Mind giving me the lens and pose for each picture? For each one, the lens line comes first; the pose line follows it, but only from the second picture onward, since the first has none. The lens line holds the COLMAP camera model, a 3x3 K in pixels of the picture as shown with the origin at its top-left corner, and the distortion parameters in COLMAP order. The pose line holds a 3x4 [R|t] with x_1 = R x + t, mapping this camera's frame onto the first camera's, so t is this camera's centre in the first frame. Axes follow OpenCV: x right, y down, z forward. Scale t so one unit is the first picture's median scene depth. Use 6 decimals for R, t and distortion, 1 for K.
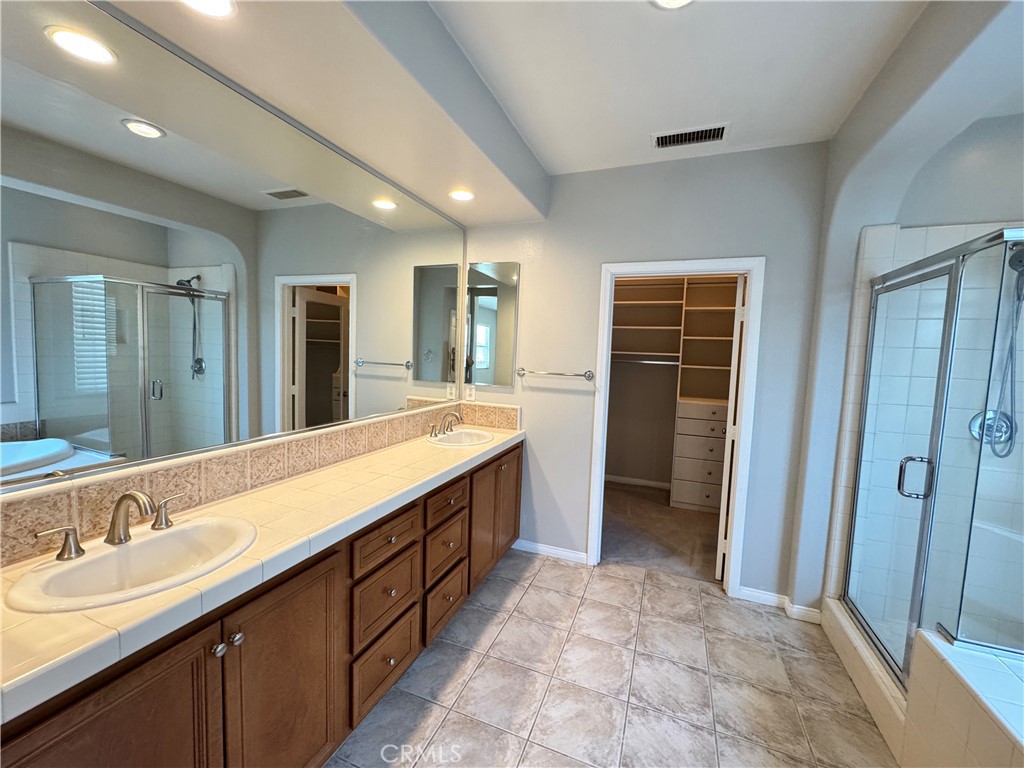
lens RADIAL K [[410.4, 0, 511.6], [0, 410.4, 384.5], [0, 0, 1]] dist [-0.003247, 0.000432]
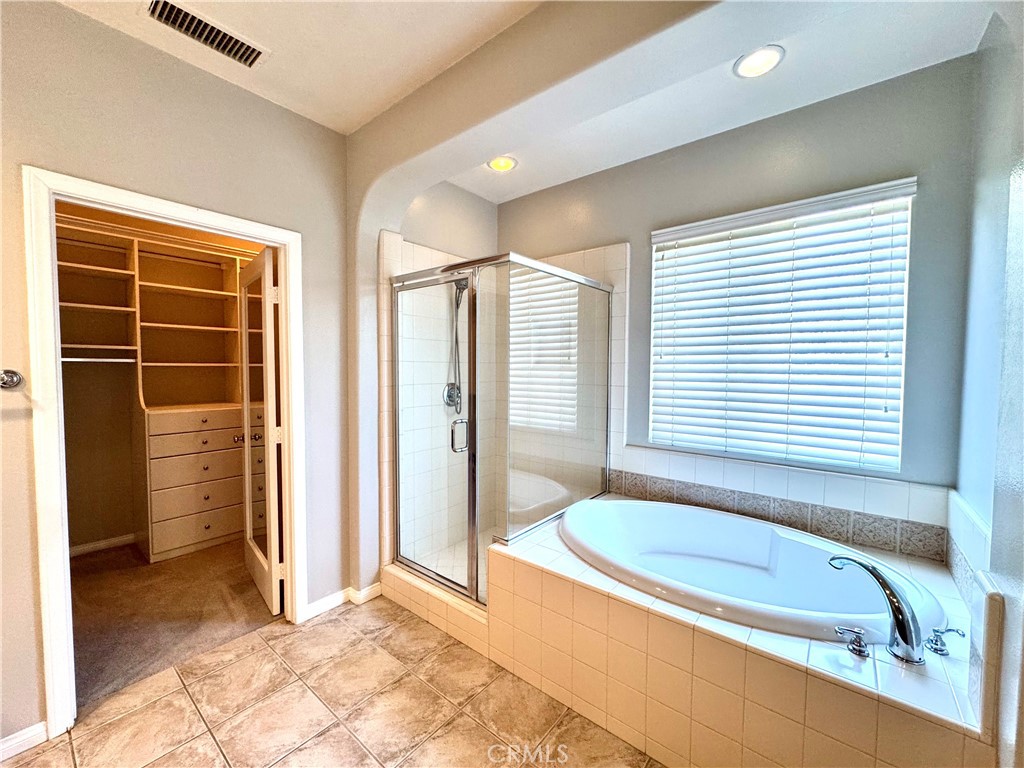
lens RADIAL K [[410.4, 0, 511.6], [0, 410.4, 384.5], [0, 0, 1]] dist [-0.003247, 0.000432]
pose [[0.298882, -0.073253, 0.951474, -0.127187], [0.080141, 0.995454, 0.051465, 0.009430], [-0.950919, 0.060870, 0.303394, 0.313893]]
